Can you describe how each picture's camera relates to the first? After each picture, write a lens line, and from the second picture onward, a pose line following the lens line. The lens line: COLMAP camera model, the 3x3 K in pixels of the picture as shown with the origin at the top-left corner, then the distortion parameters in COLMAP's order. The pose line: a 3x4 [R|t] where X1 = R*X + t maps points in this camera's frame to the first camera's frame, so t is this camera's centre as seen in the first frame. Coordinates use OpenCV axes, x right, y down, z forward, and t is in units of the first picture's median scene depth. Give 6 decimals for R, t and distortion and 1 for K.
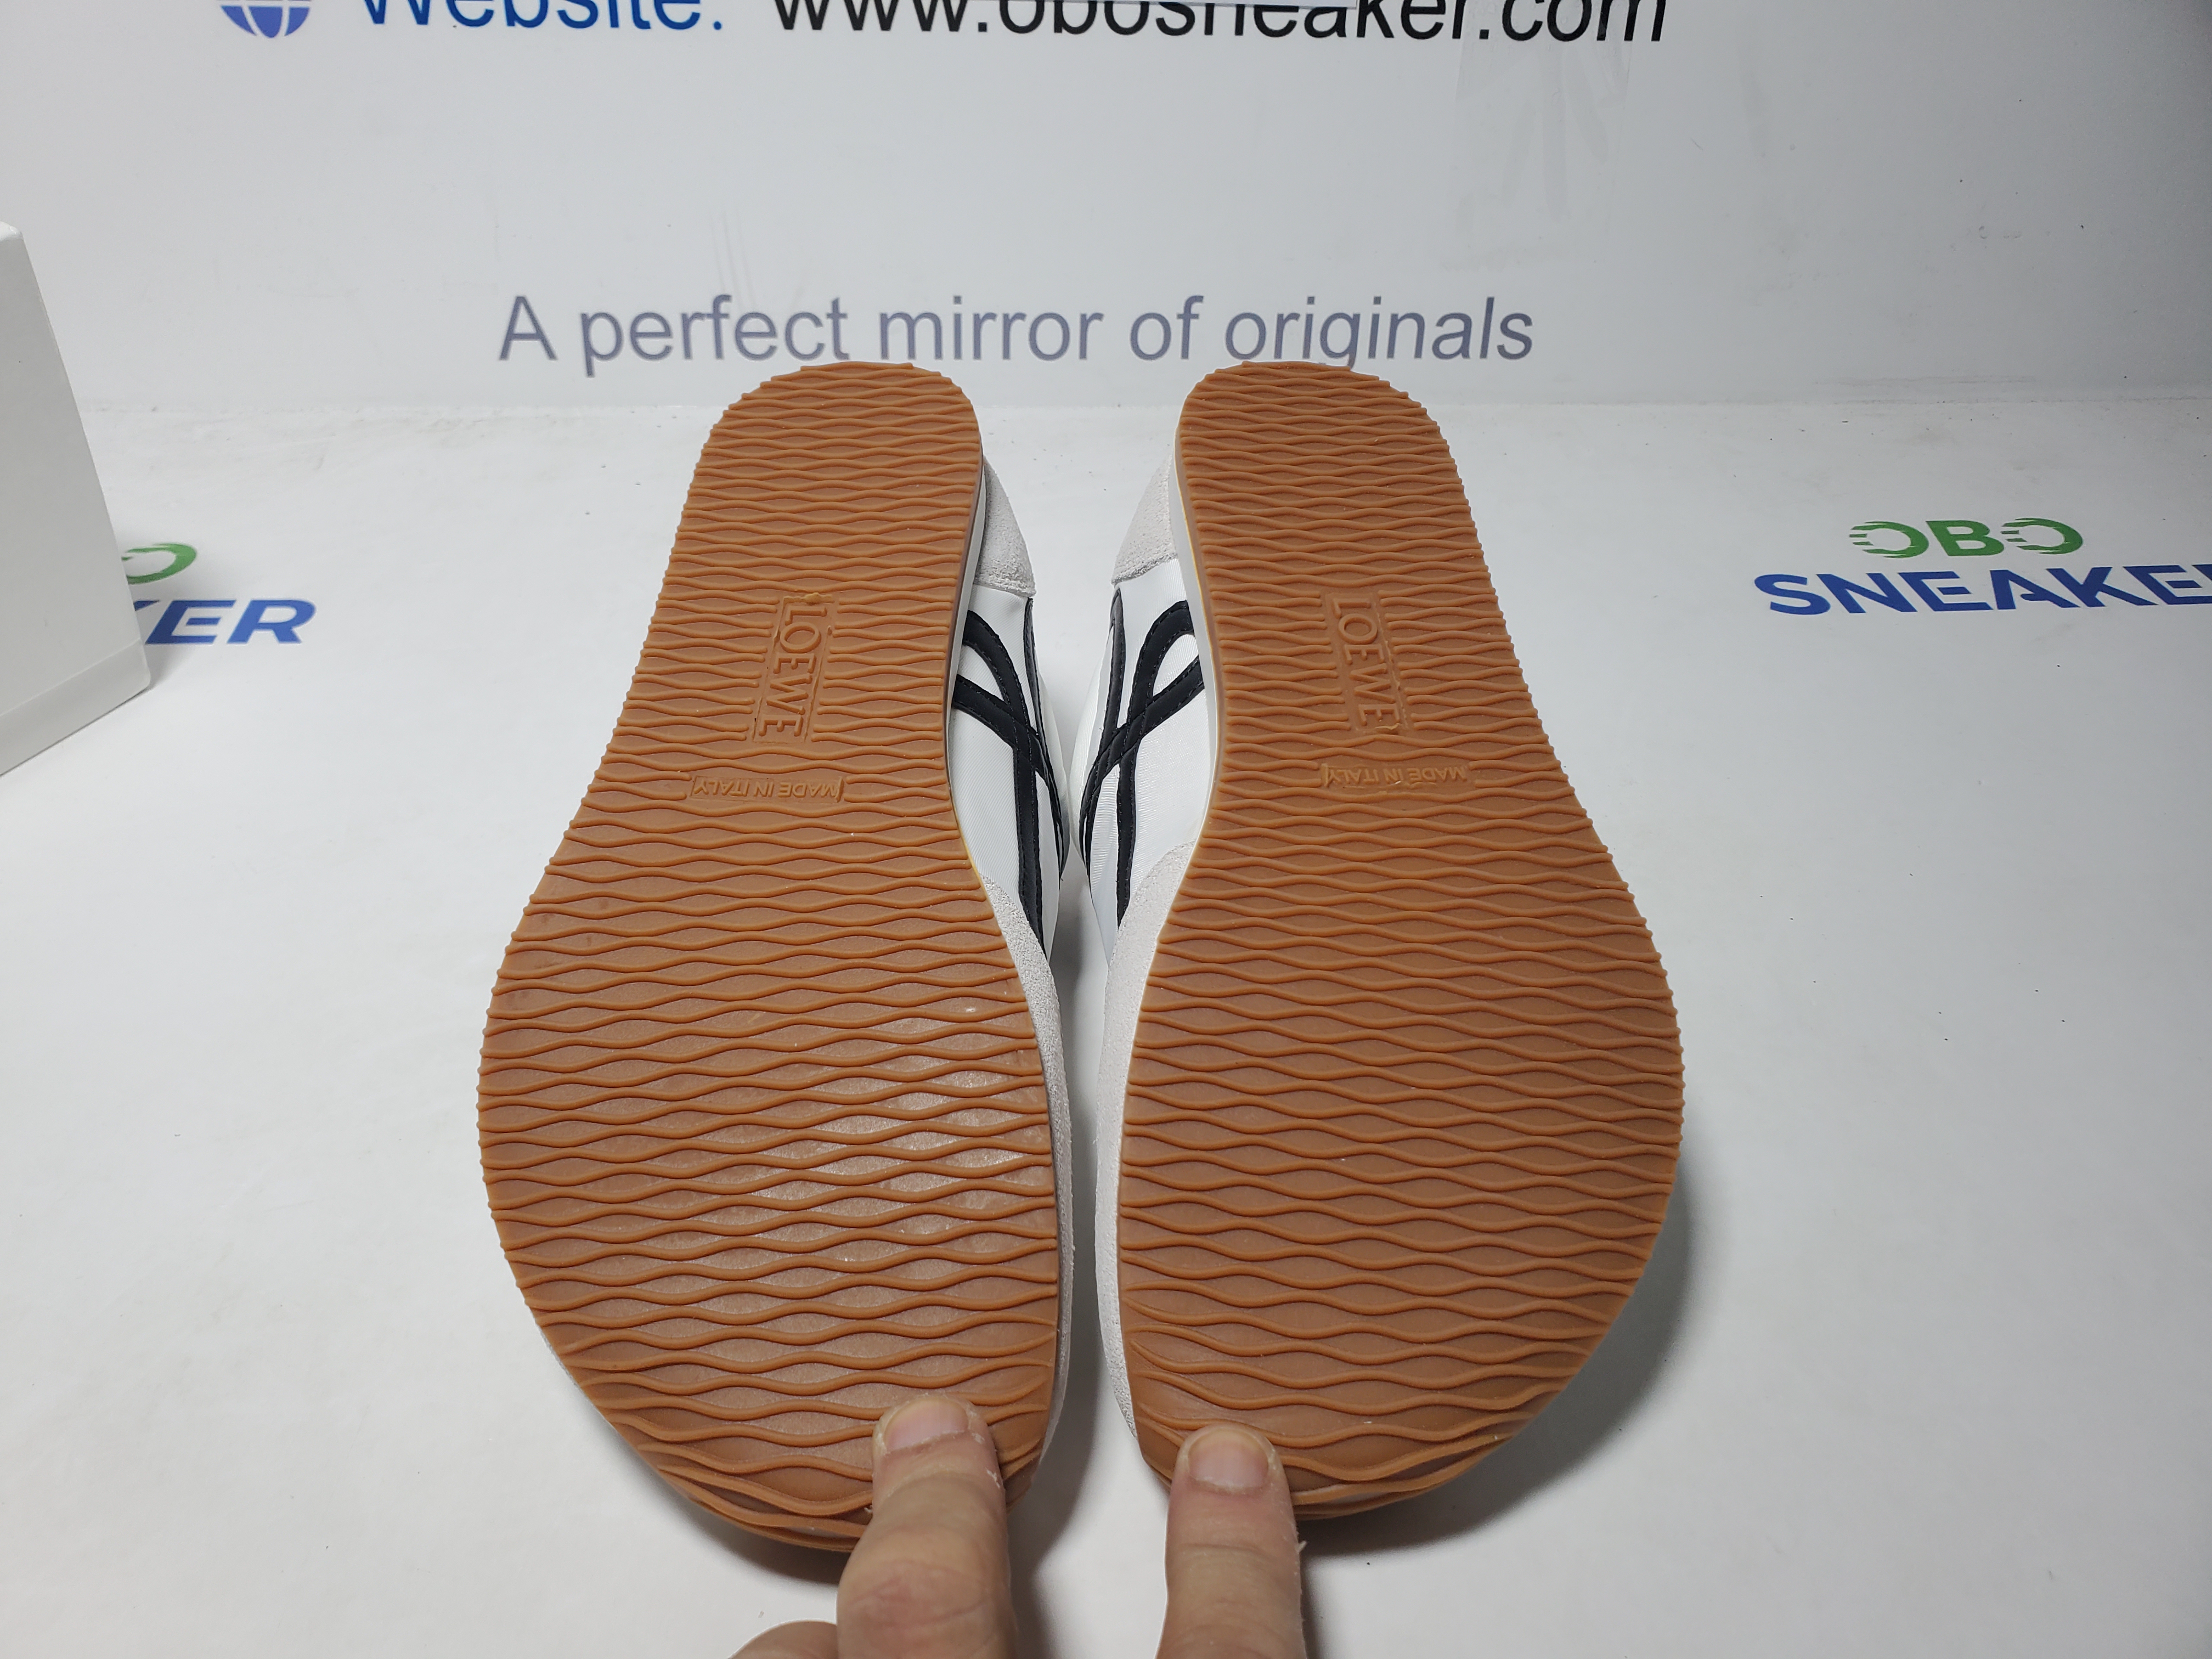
lens RADIAL K [[1741.7, 0, 1058.2], [0, 1741.7, 826.6], [0, 0, 1]] dist [-0.055405, 0.088201]
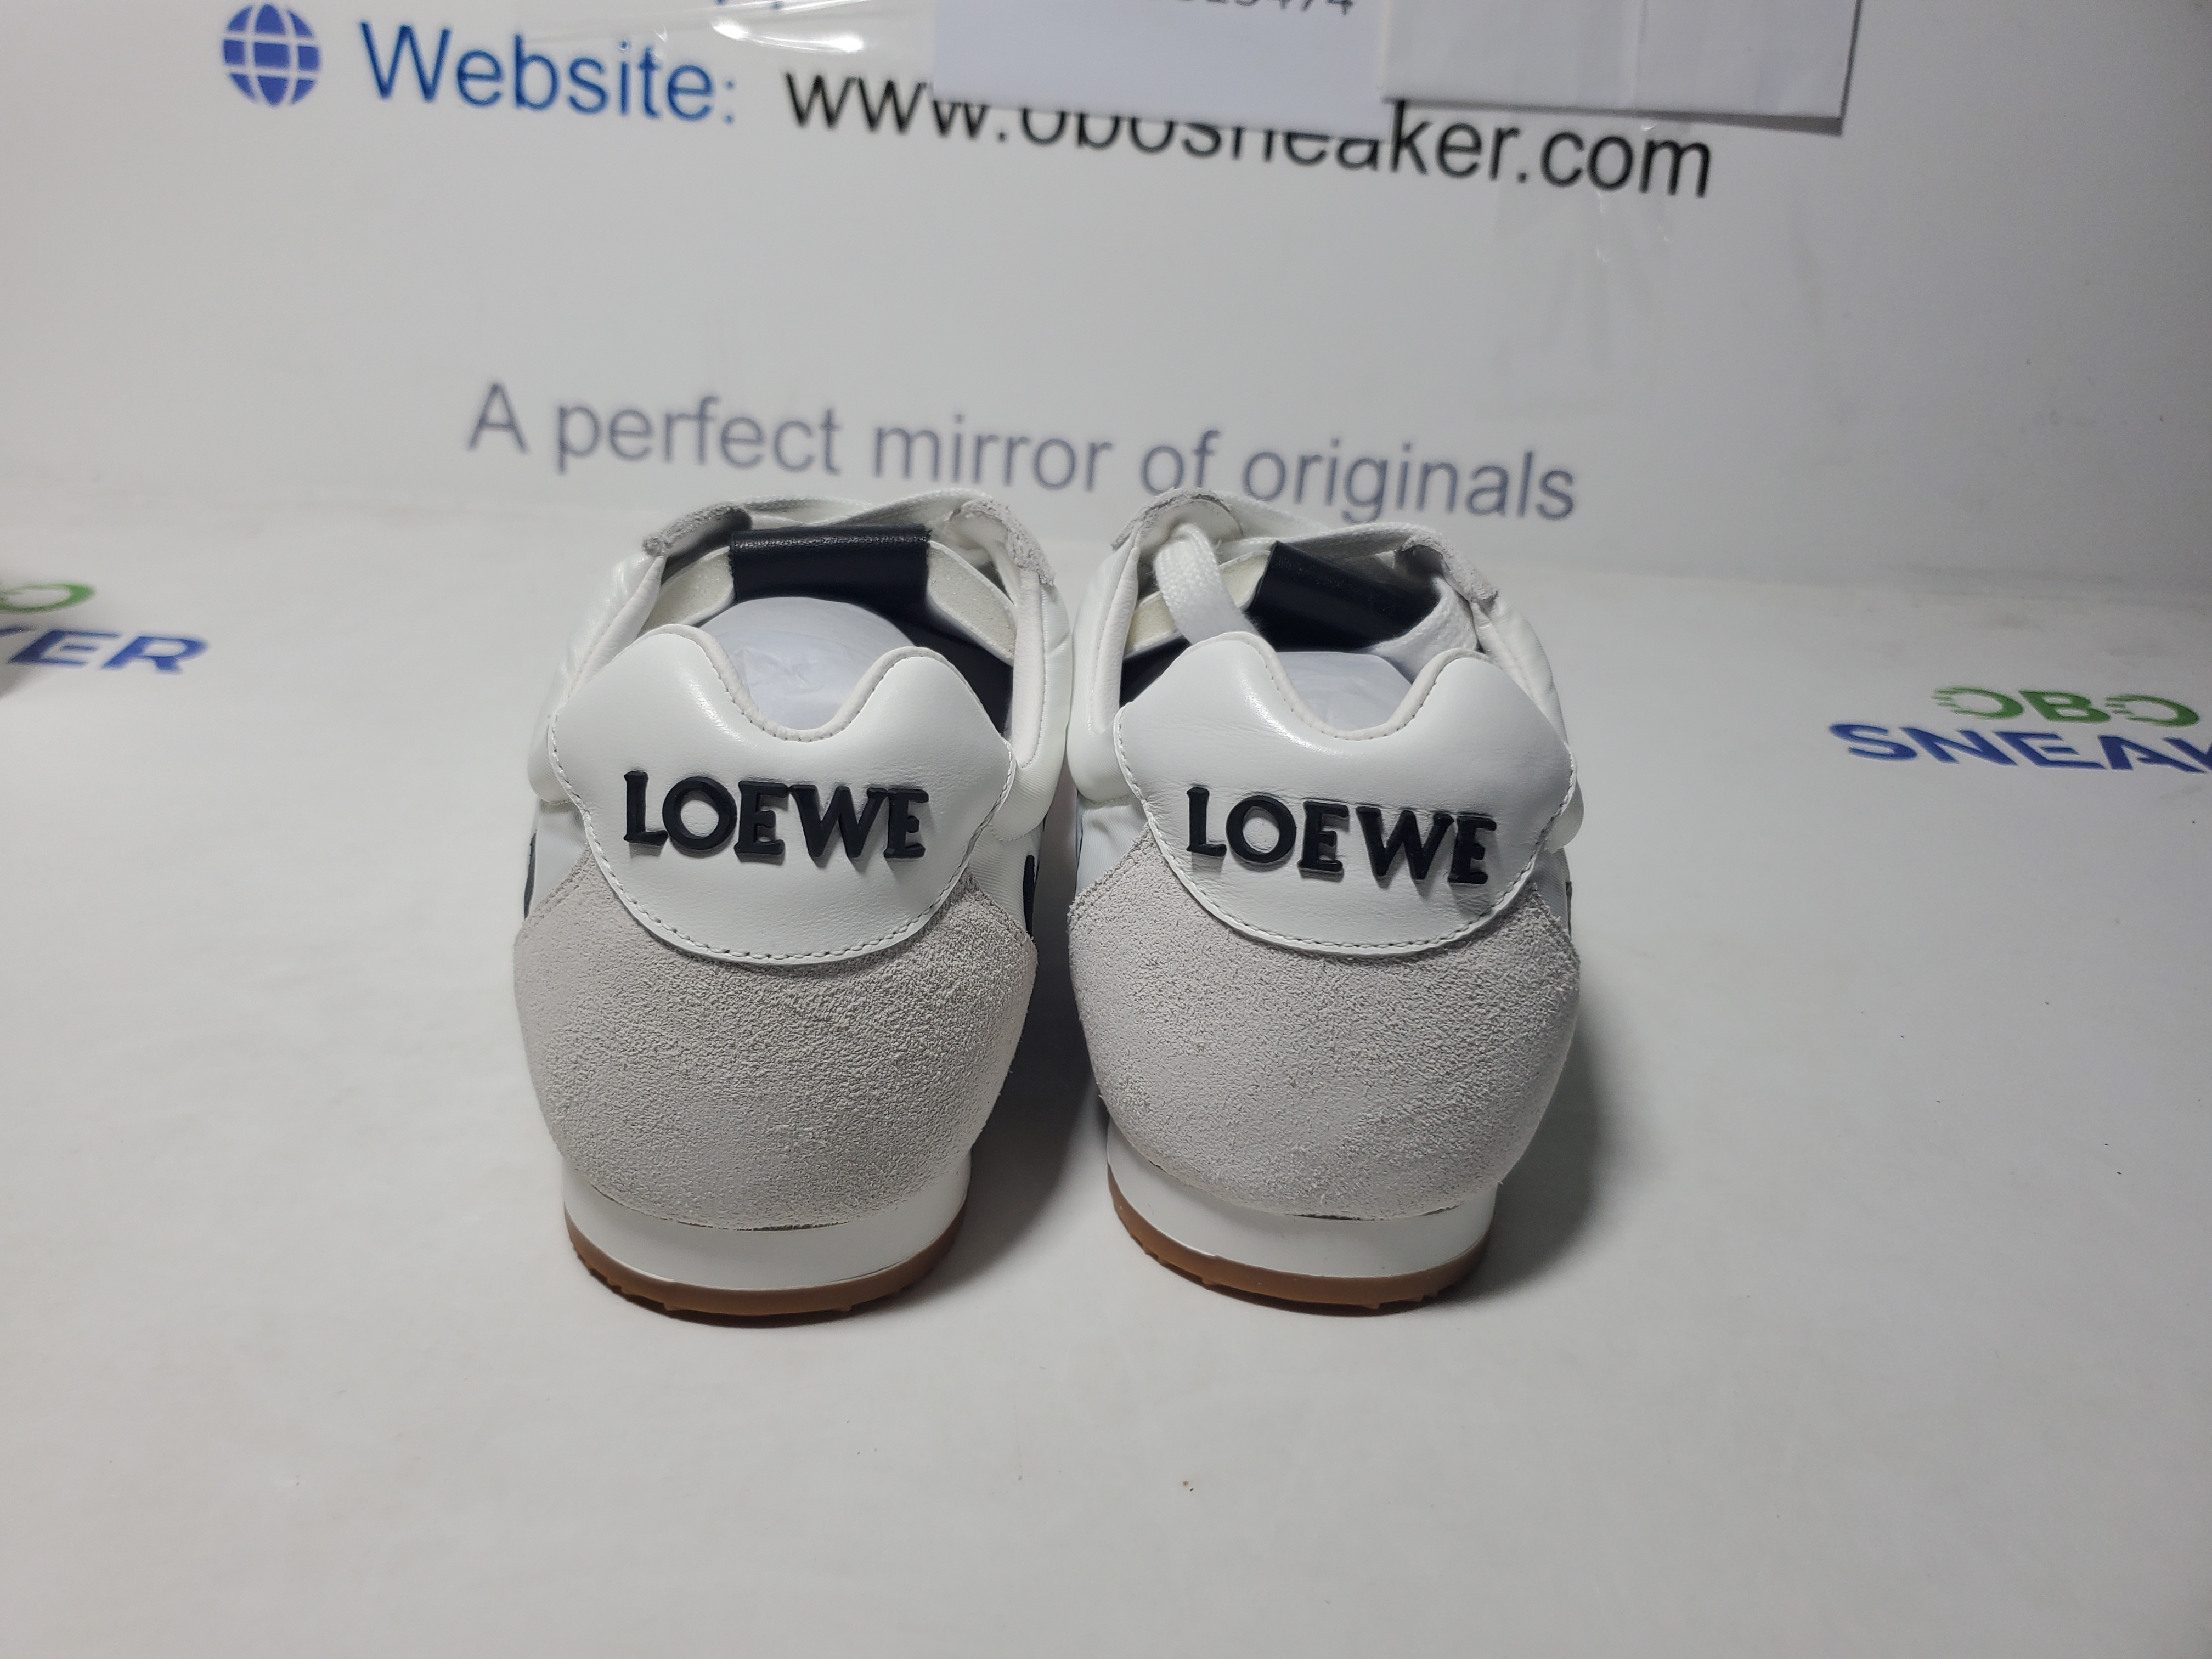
lens RADIAL K [[1741.7, 0, 1058.2], [0, 1741.7, 826.6], [0, 0, 1]] dist [-0.055405, 0.088201]
pose [[0.997963, 0.058839, -0.024636, 0.032419], [-0.062896, 0.972018, -0.226330, 0.123125], [0.010629, 0.227418, 0.973739, 0.138232]]
